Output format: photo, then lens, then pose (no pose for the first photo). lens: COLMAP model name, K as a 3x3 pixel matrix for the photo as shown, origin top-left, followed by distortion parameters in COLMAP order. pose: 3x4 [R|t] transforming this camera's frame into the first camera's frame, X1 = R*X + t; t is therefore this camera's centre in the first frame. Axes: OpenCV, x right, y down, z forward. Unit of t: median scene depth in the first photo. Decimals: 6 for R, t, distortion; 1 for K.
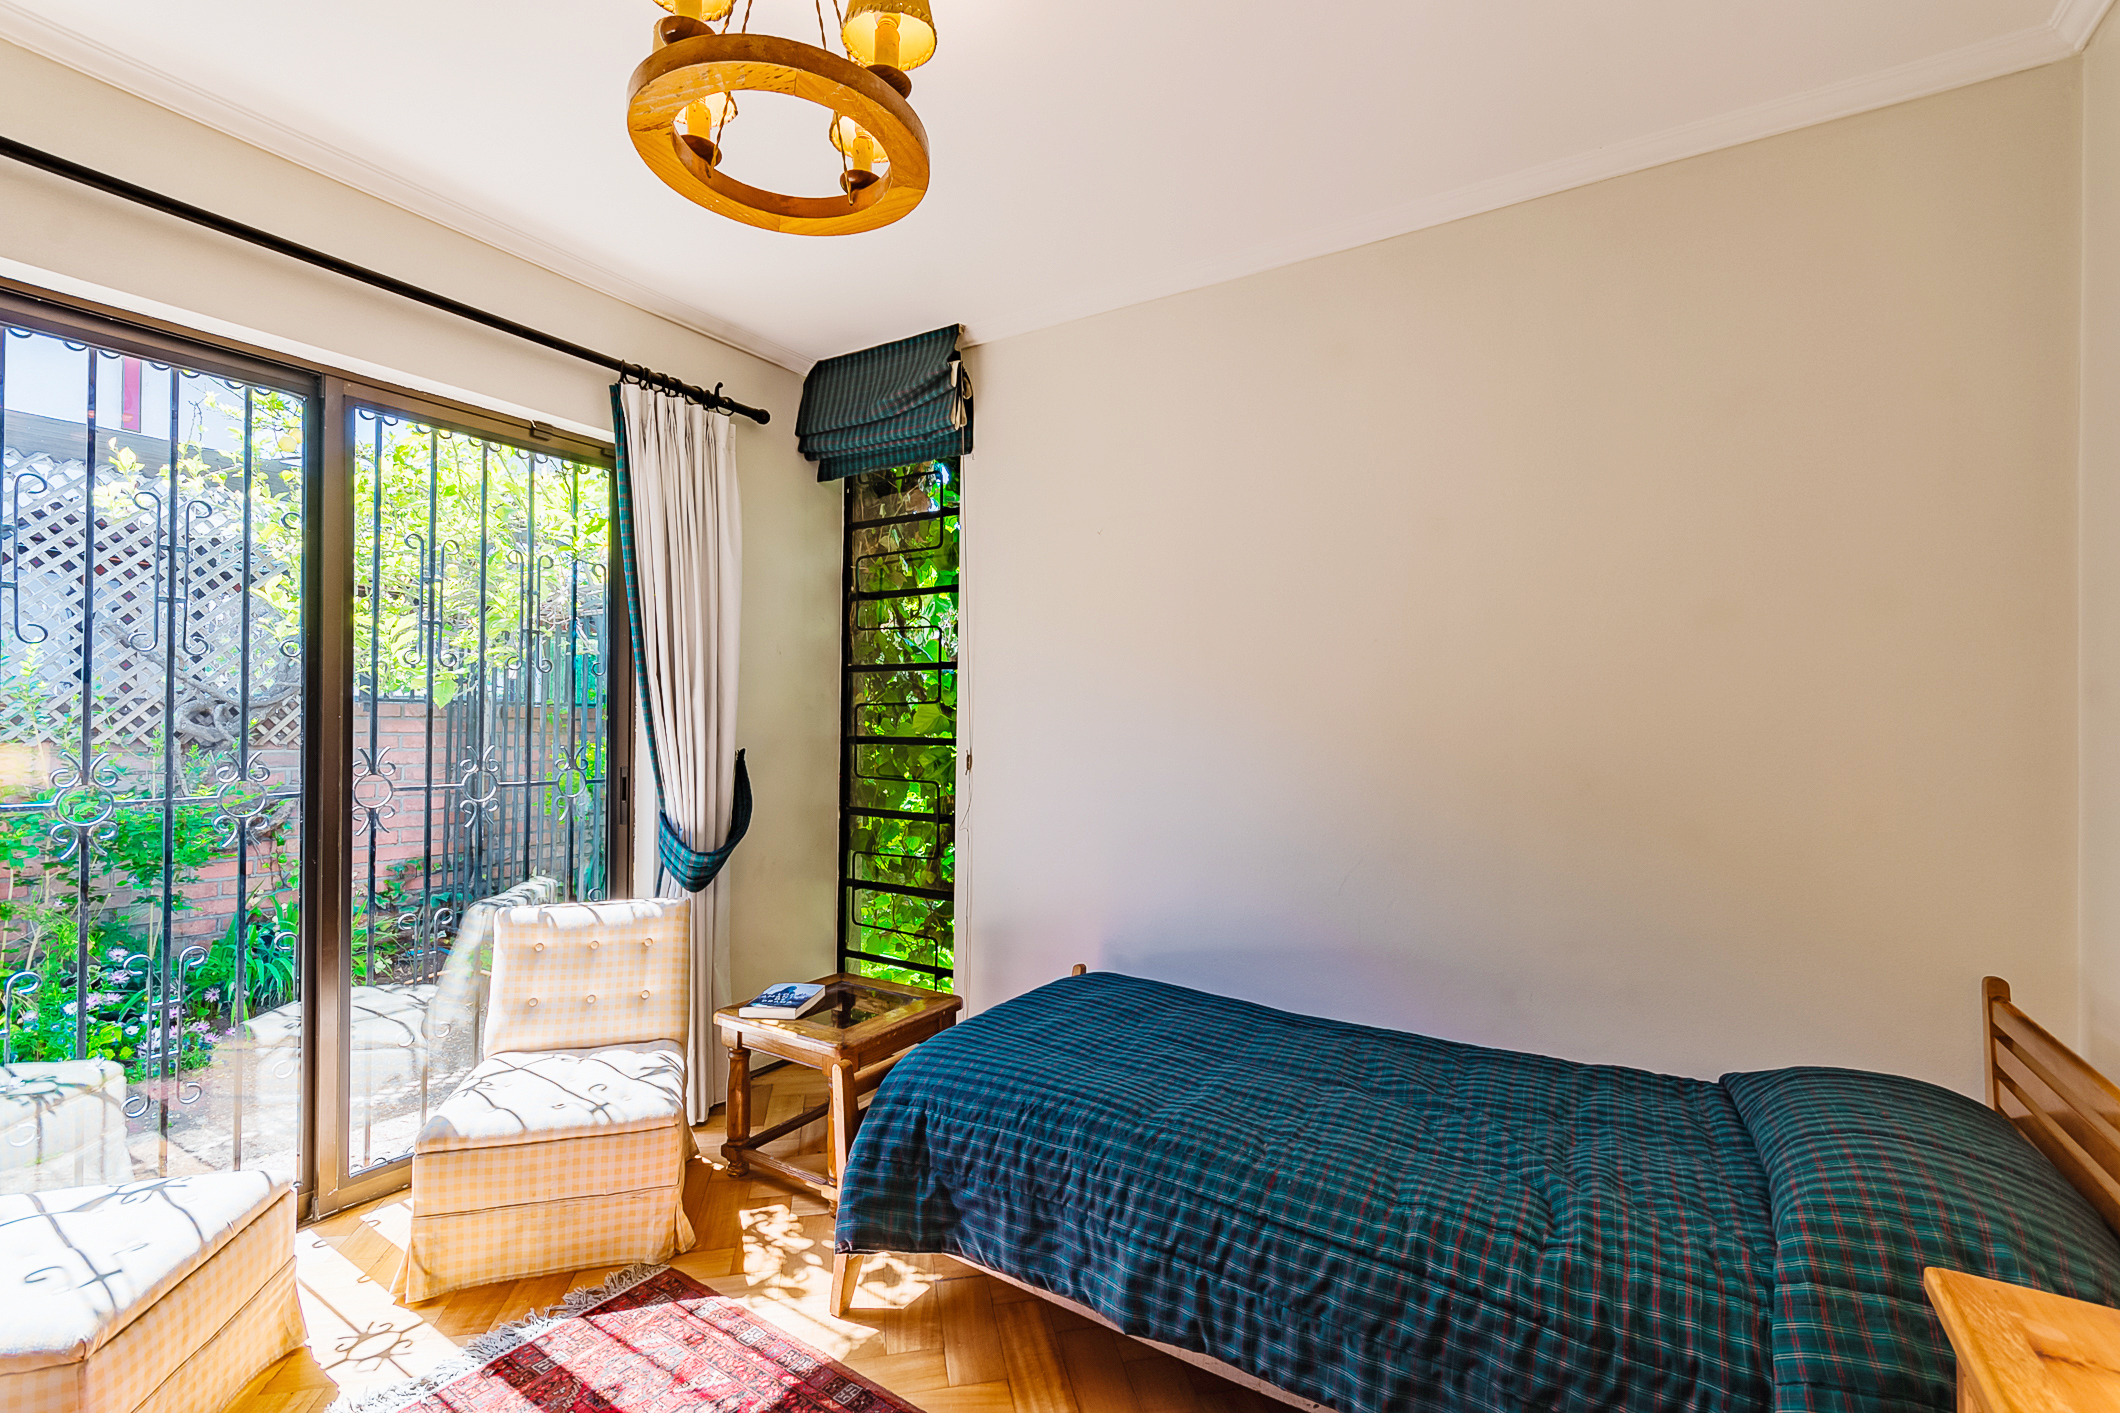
lens RADIAL K [[948.1, 0, 1077.4], [0, 948.1, 720.3], [0, 0, 1]] dist [0.012338, 0.000660]
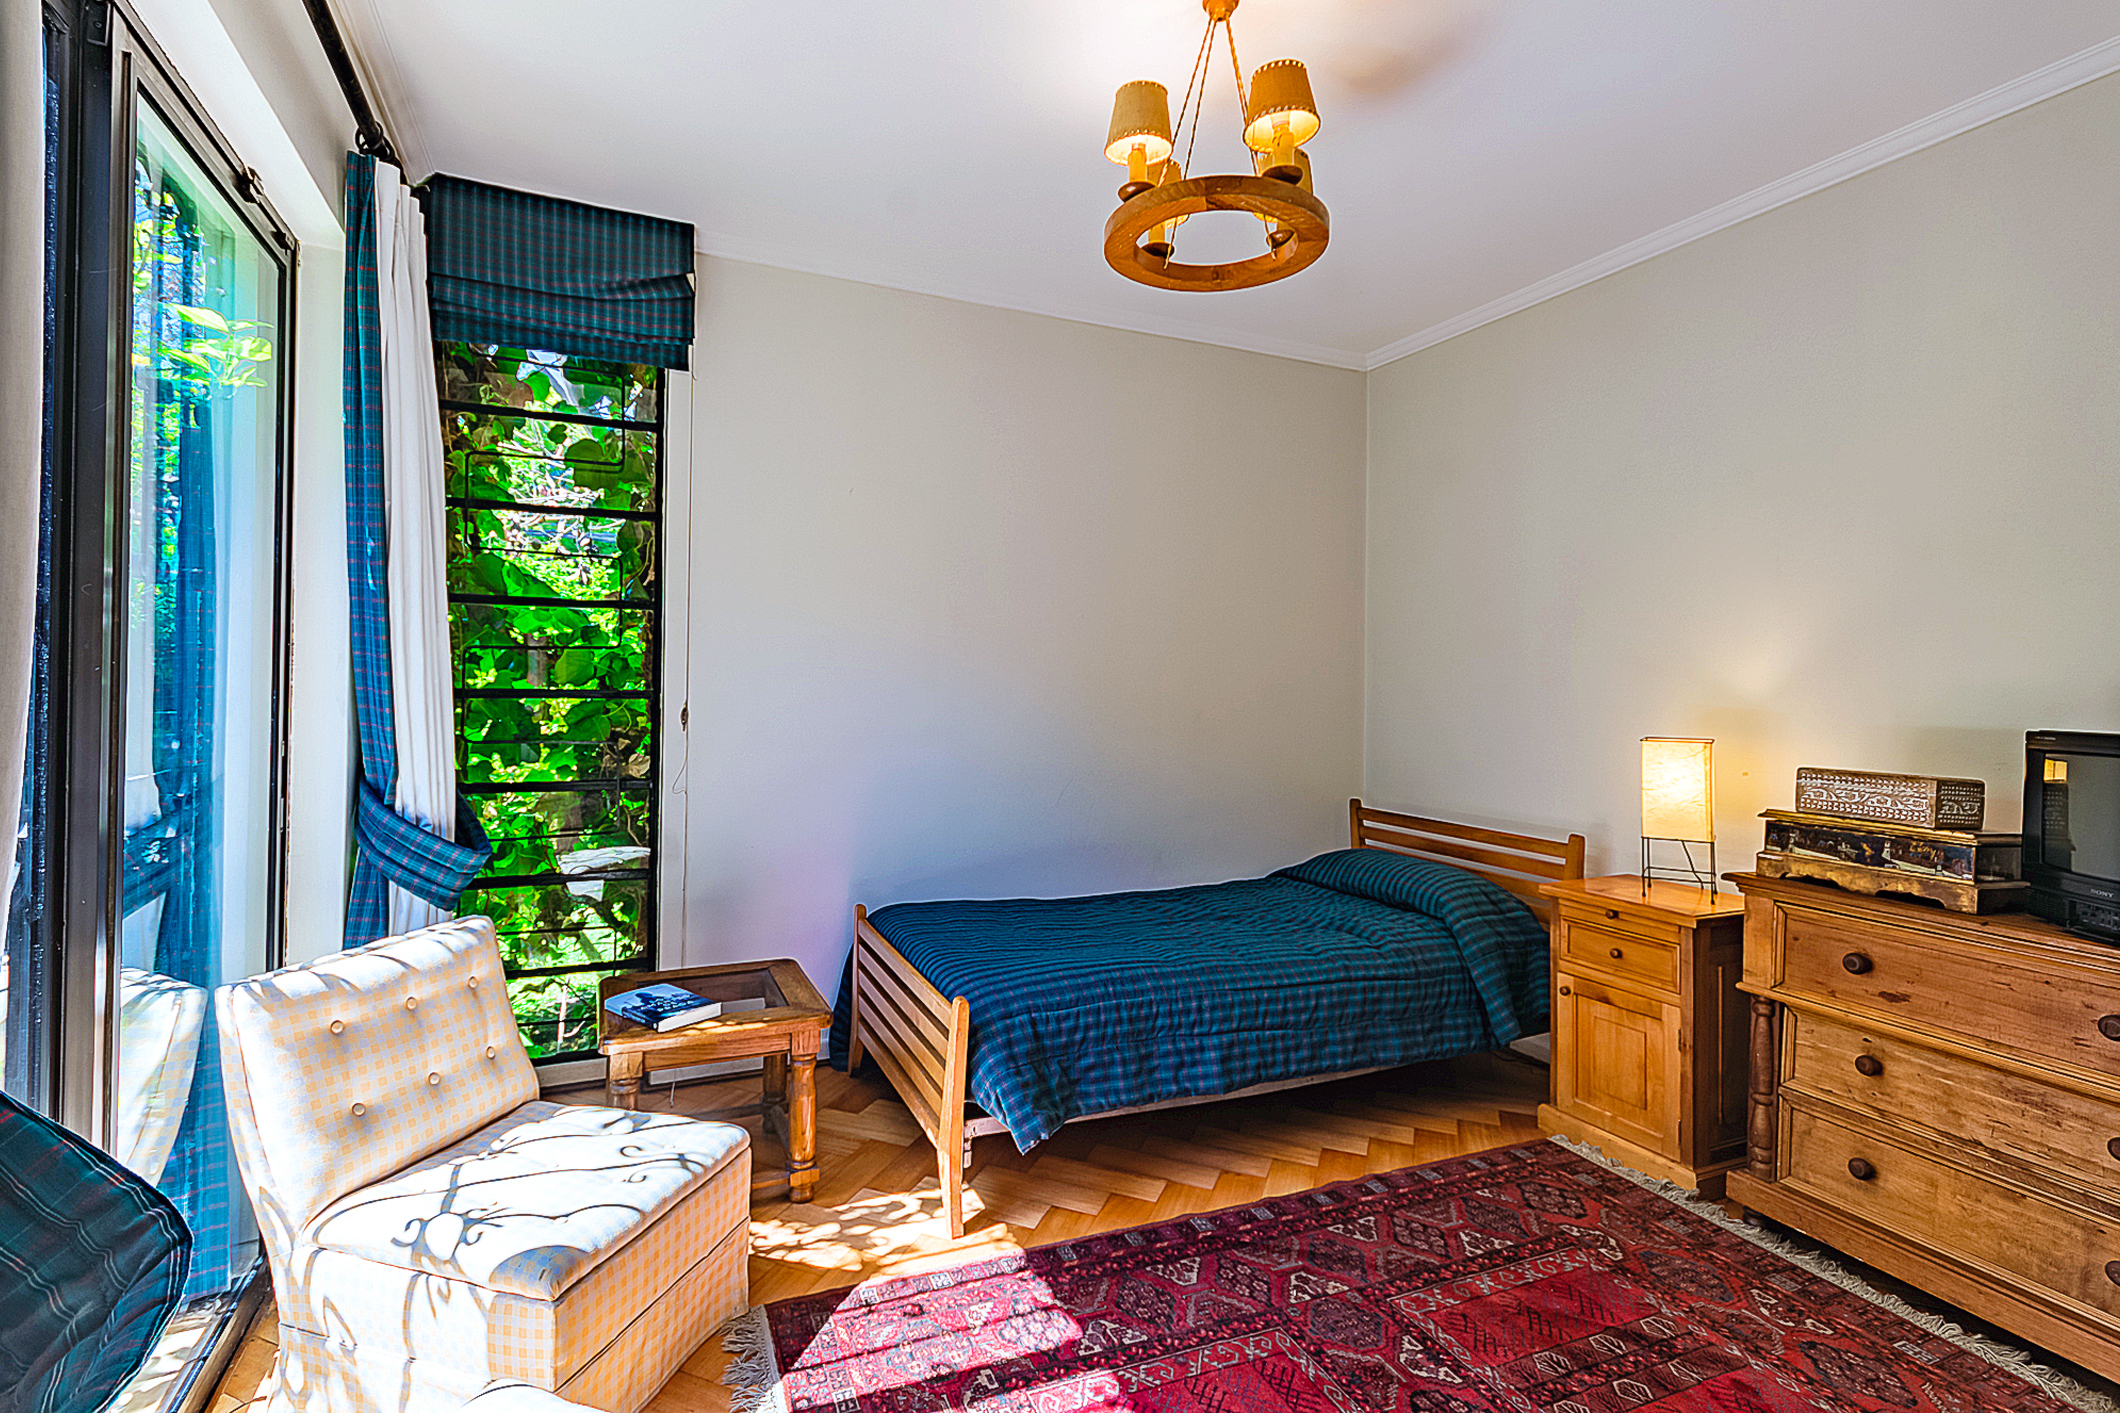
lens RADIAL K [[948.1, 0, 1079.4], [0, 948.1, 683.8], [0, 0, 1]] dist [0.012338, 0.000660]
pose [[0.549744, 0.001107, 0.835332, -1.029046], [-0.011555, 0.999914, 0.006279, 0.003146], [-0.835253, -0.013104, 0.549710, 0.309391]]
